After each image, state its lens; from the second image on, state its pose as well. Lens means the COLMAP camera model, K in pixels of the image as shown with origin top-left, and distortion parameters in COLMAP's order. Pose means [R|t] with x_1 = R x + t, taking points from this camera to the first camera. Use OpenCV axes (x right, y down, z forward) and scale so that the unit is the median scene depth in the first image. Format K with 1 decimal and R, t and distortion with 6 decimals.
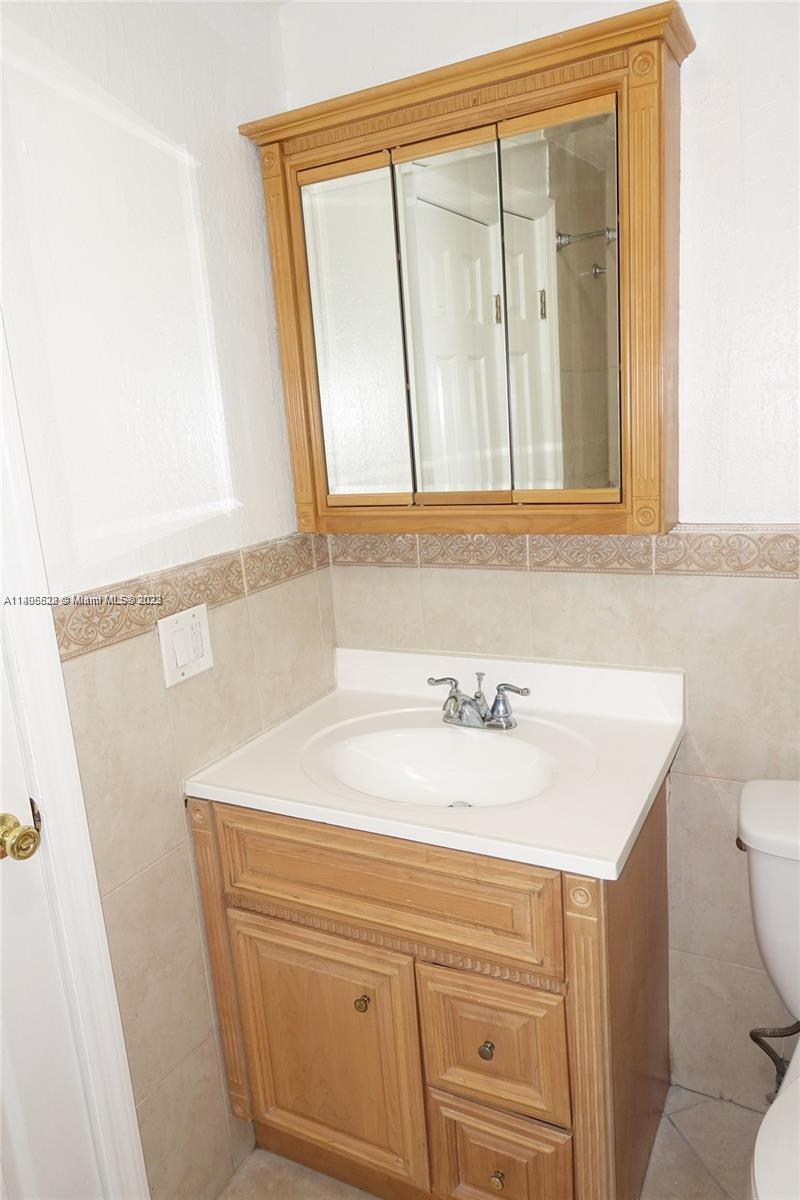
lens RADIAL K [[829.7, 0, 400.0], [0, 829.7, 600.0], [0, 0, 1]] dist [0.011498, -0.011092]
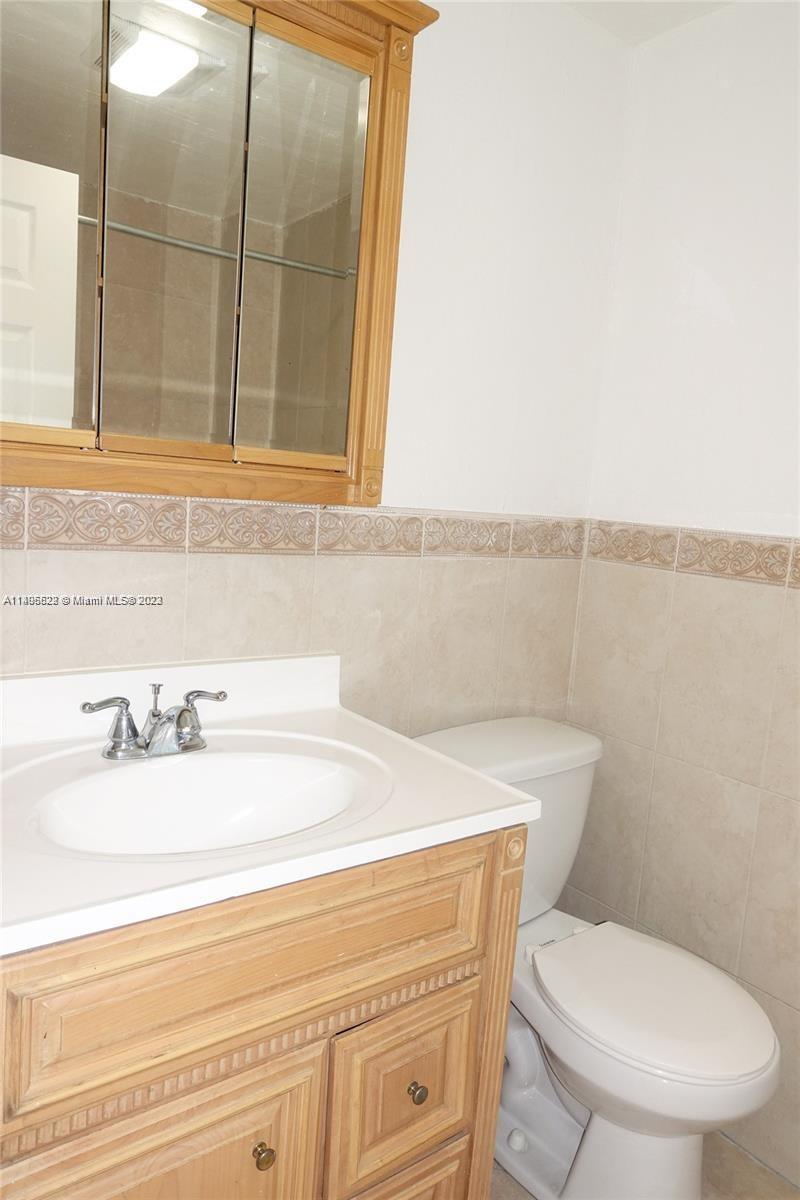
lens RADIAL K [[829.7, 0, 400.0], [0, 829.7, 600.0], [0, 0, 1]] dist [0.011498, -0.011092]
pose [[0.416193, -0.013615, 0.909174, -0.552200], [0.099836, 0.994527, -0.030808, 0.063300], [-0.903779, 0.103591, 0.415275, 0.523821]]
